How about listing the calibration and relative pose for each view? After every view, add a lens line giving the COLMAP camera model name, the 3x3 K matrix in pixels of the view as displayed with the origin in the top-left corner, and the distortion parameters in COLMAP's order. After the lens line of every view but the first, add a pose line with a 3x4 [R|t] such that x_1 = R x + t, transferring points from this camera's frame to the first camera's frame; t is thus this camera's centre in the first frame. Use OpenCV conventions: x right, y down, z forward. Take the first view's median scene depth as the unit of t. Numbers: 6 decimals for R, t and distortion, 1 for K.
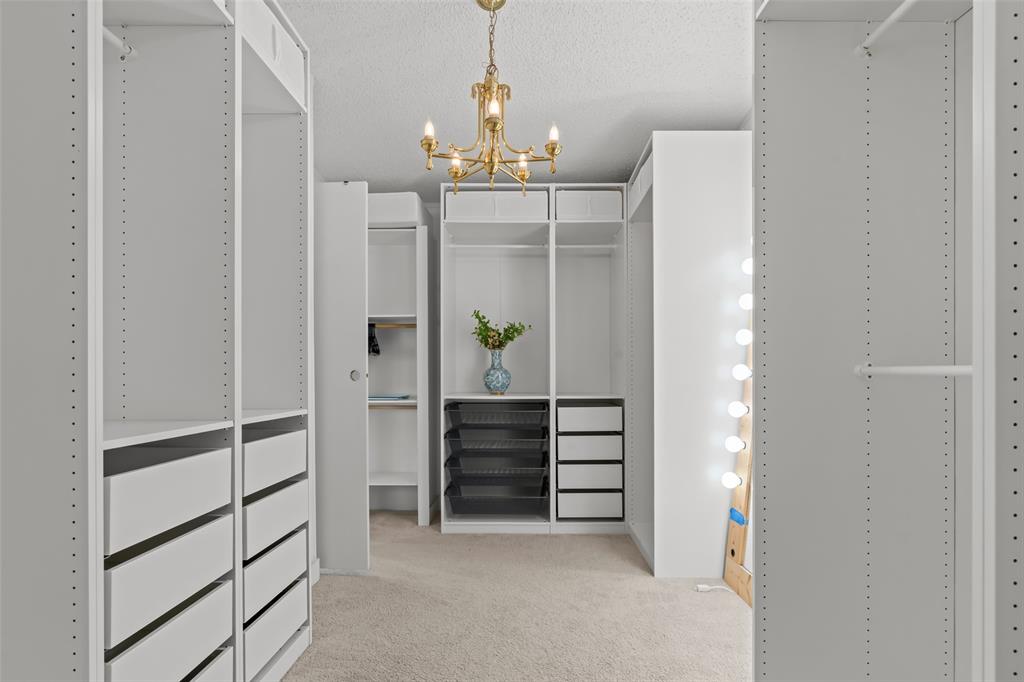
lens RADIAL K [[466.5, 0, 514.4], [0, 466.5, 348.4], [0, 0, 1]] dist [-0.000540, -0.000164]
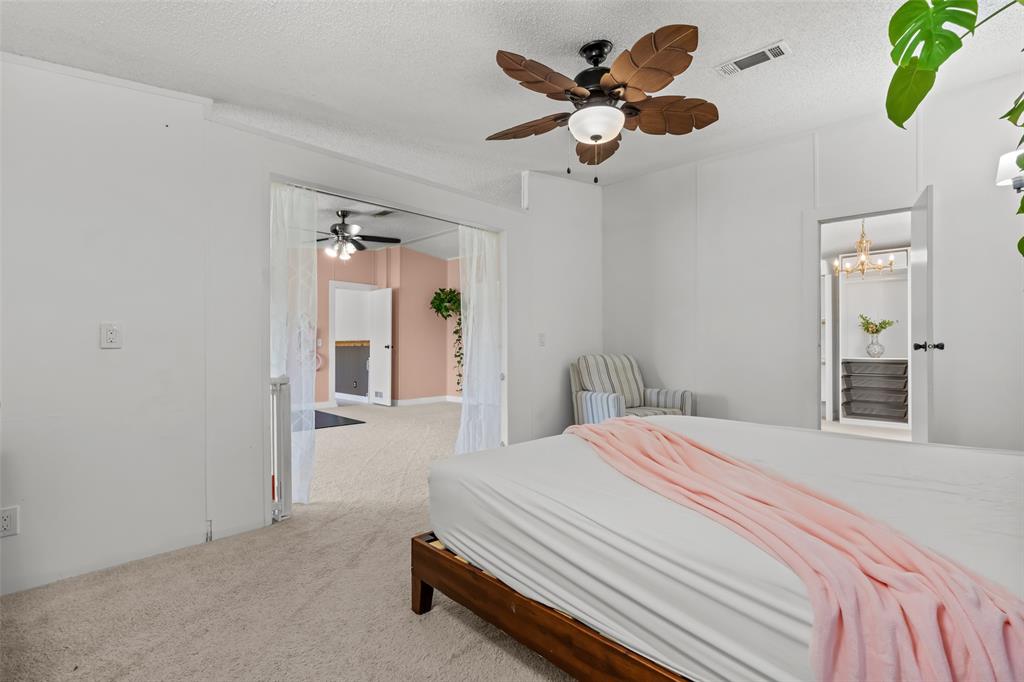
lens RADIAL K [[466.5, 0, 509.2], [0, 466.5, 343.4], [0, 0, 1]] dist [-0.000540, -0.000164]
pose [[0.734908, -0.001016, -0.678166, 0.157750], [0.007293, 0.999953, 0.006405, 0.018431], [0.678127, -0.009653, 0.734881, -1.428889]]
